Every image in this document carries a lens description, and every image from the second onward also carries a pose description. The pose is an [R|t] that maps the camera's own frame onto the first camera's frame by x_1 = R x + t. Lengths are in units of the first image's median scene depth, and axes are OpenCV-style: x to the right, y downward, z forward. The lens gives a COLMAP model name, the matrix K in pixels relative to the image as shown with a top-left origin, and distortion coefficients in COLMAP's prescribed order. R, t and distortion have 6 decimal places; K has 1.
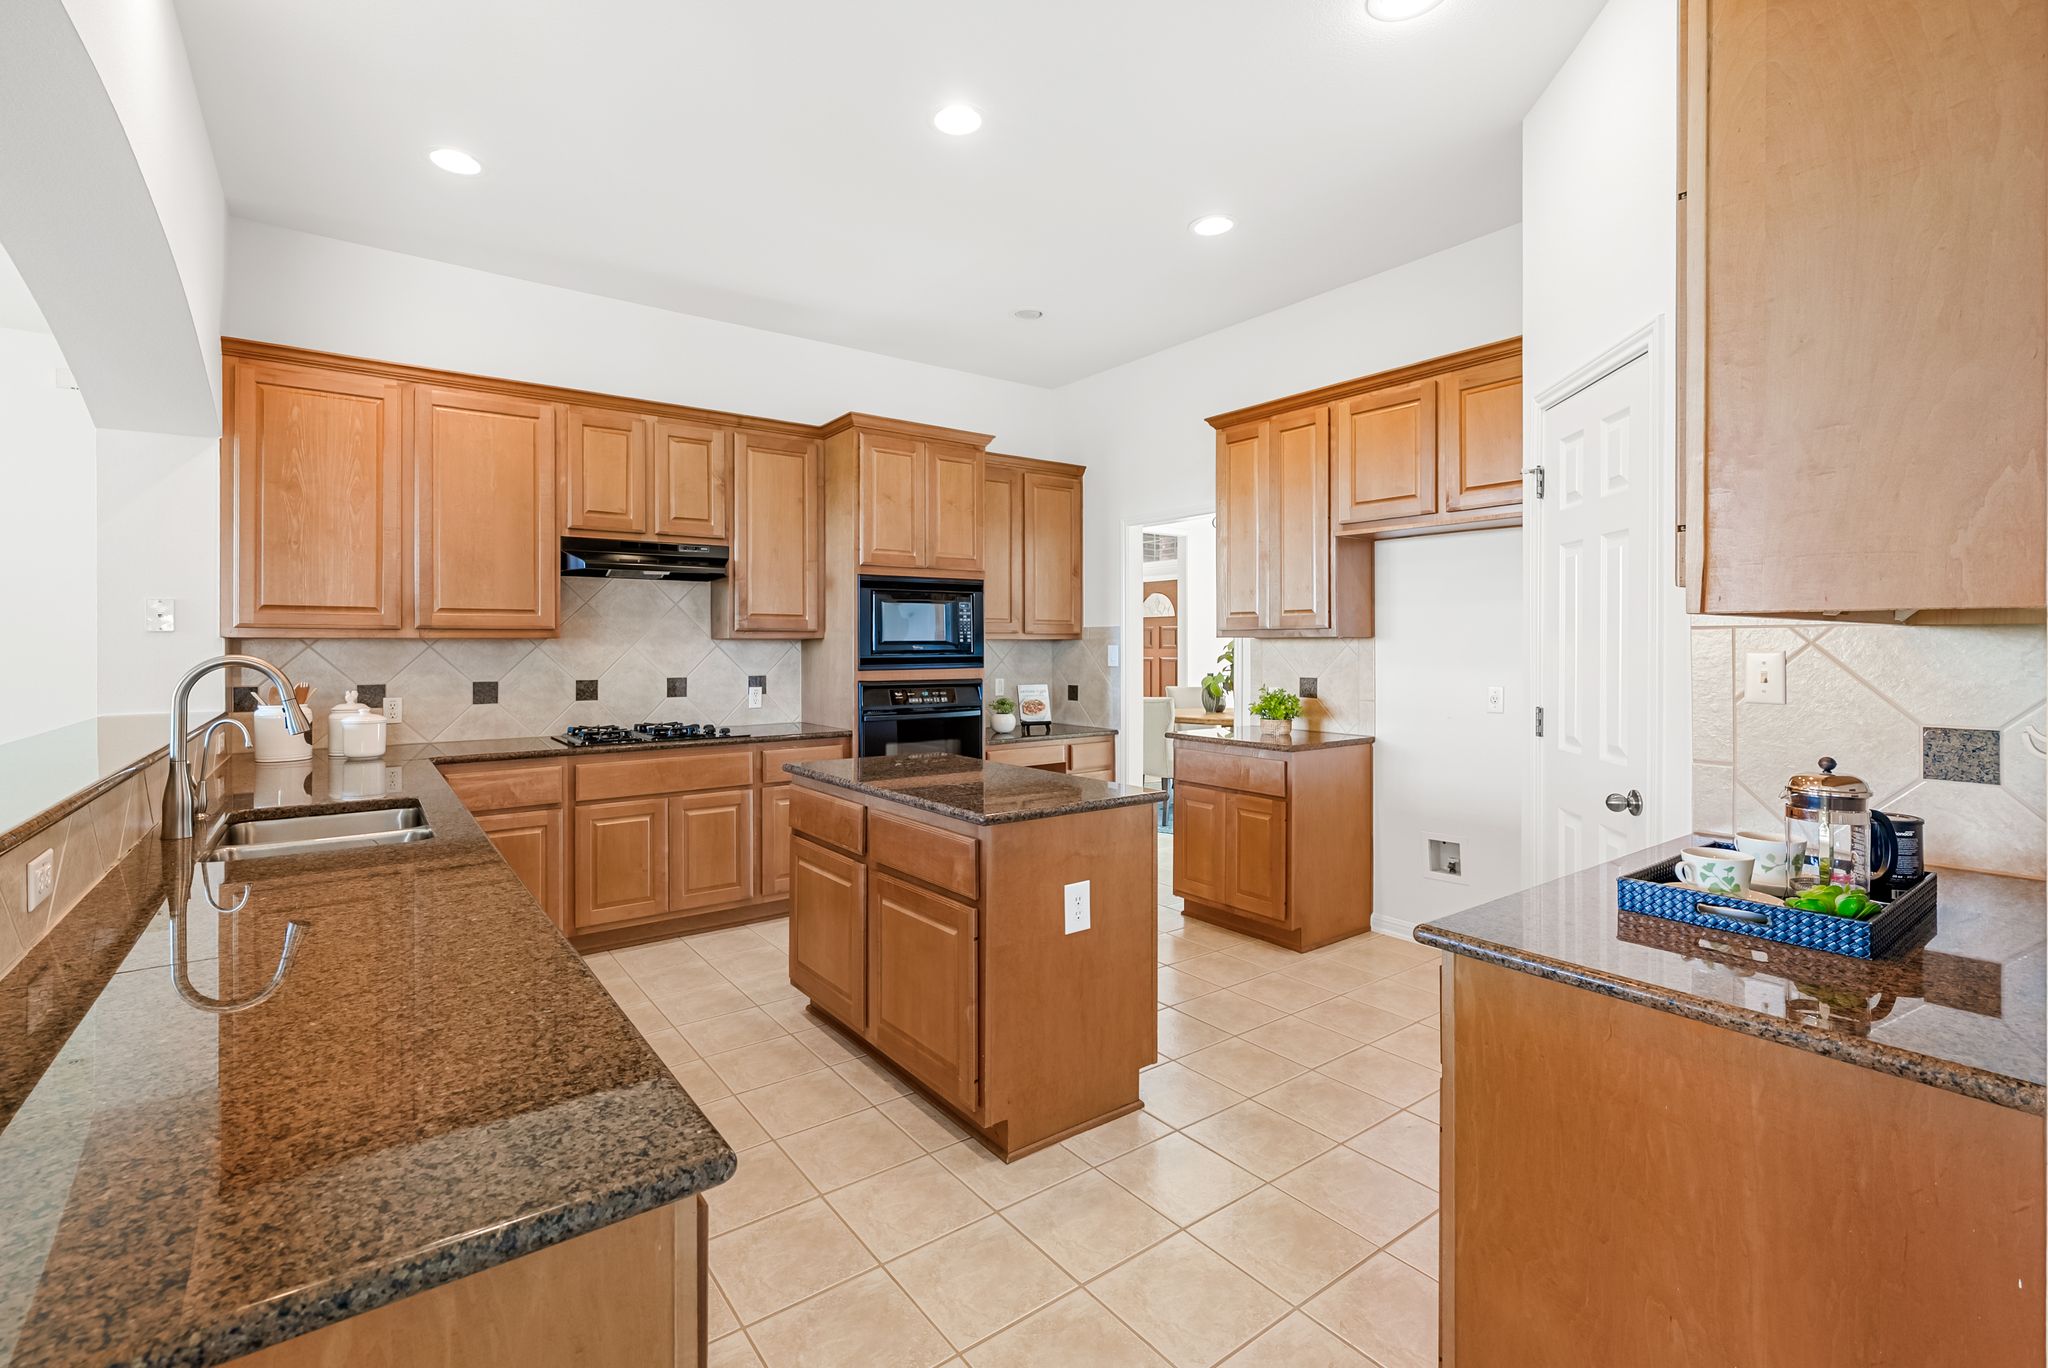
lens RADIAL K [[904.5, 0, 1016.1], [0, 904.5, 658.3], [0, 0, 1]] dist [0.000492, 0.000049]
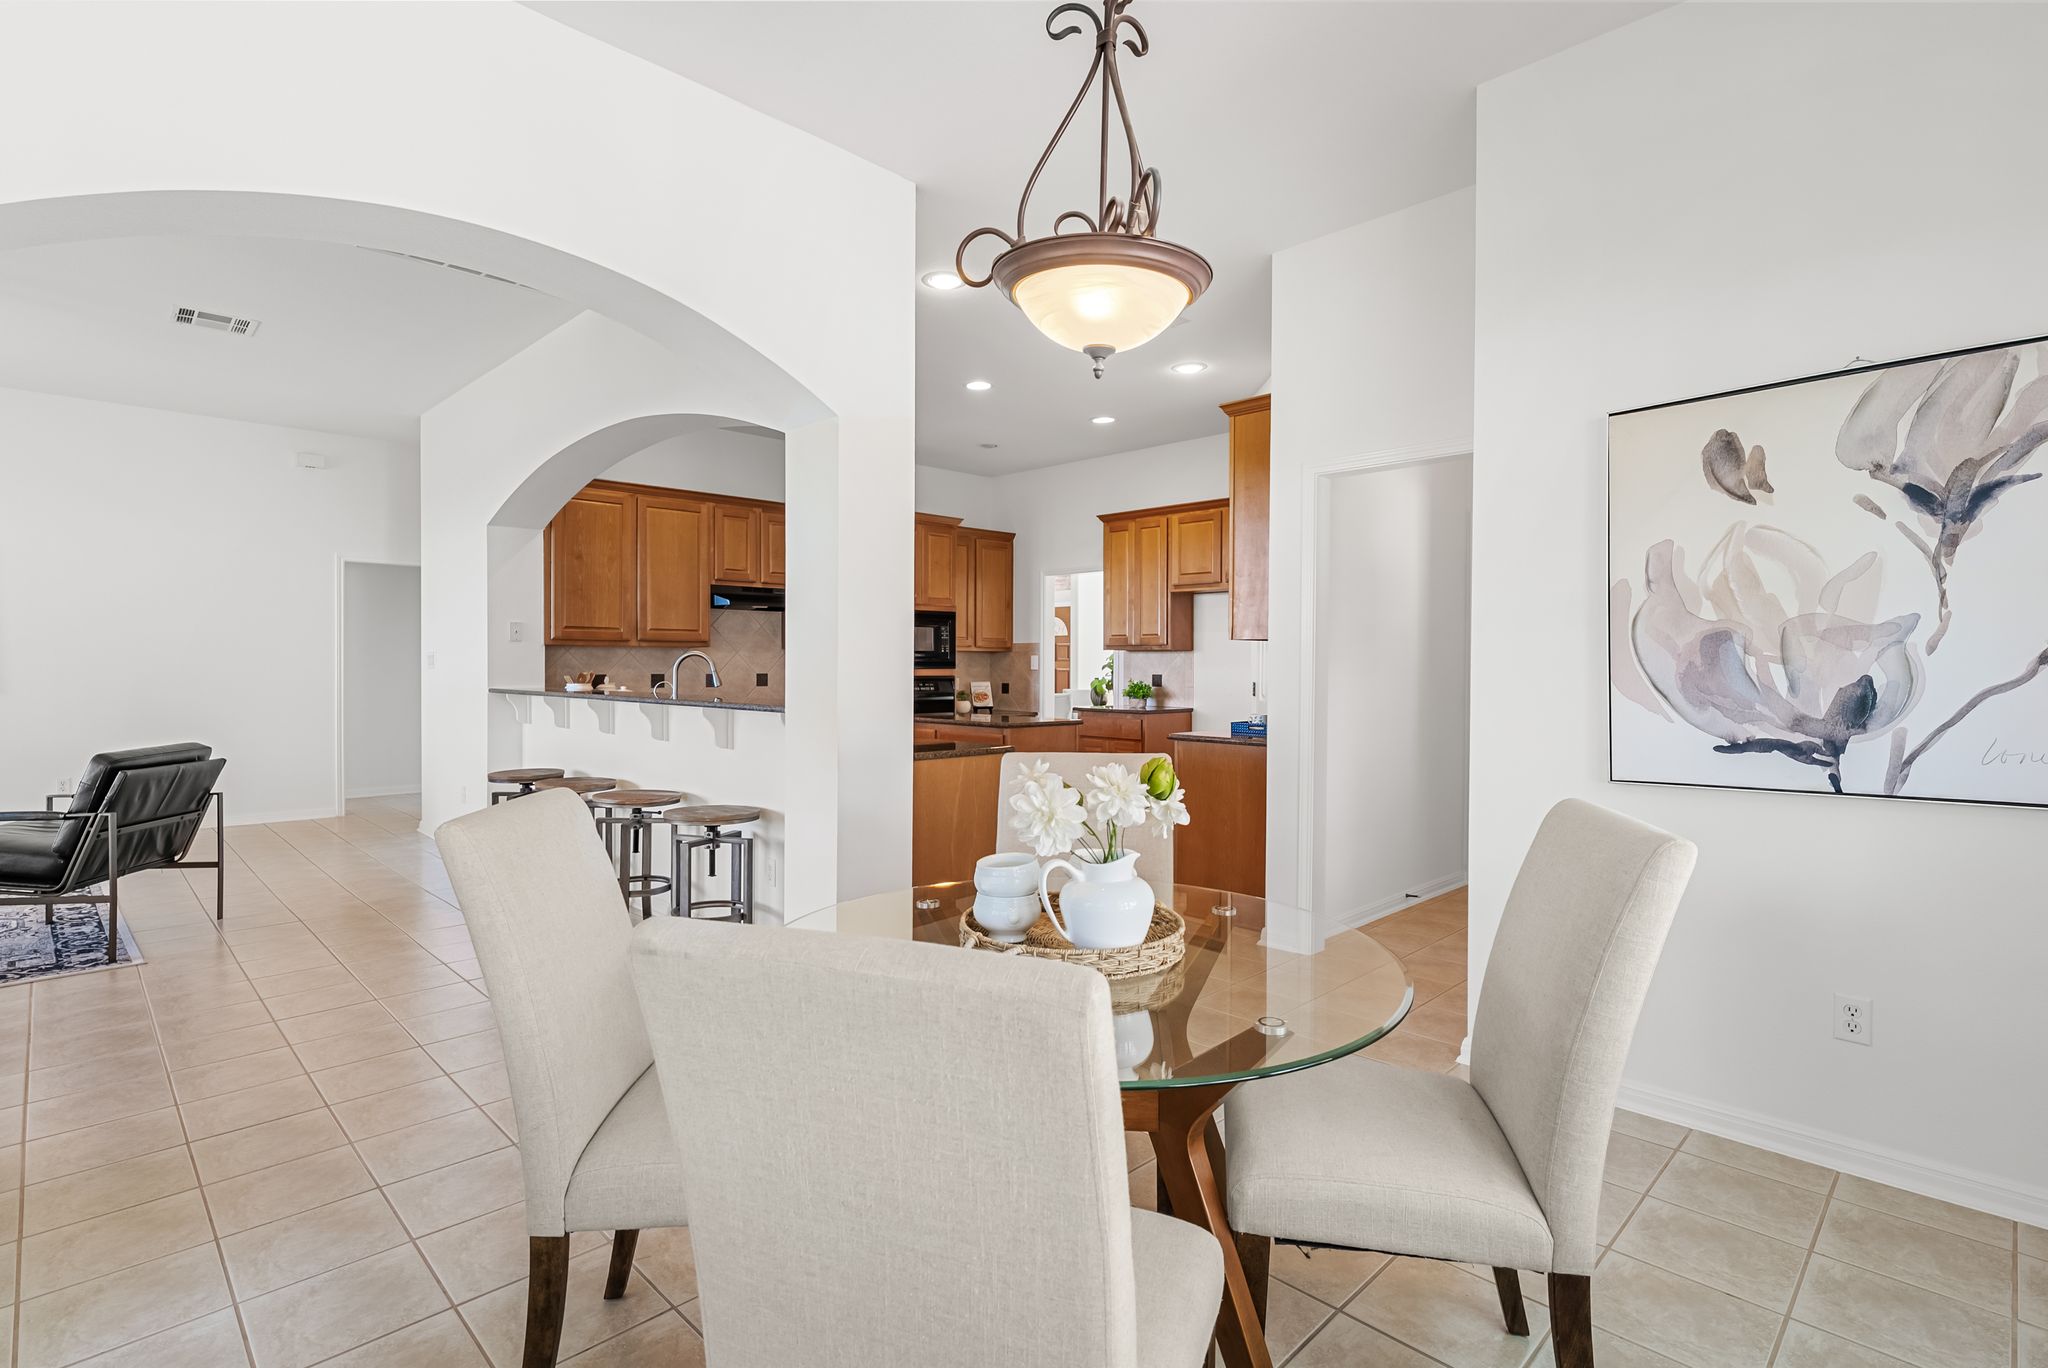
lens RADIAL K [[973.1, 0, 1024.0], [0, 973.1, 684.0], [0, 0, 1]] dist [0.000264, 0.000026]
pose [[0.989506, 0.002412, 0.144473, -0.177831], [-0.003244, 0.999979, 0.005523, 0.029588], [-0.144456, -0.005934, 0.989493, -0.736033]]
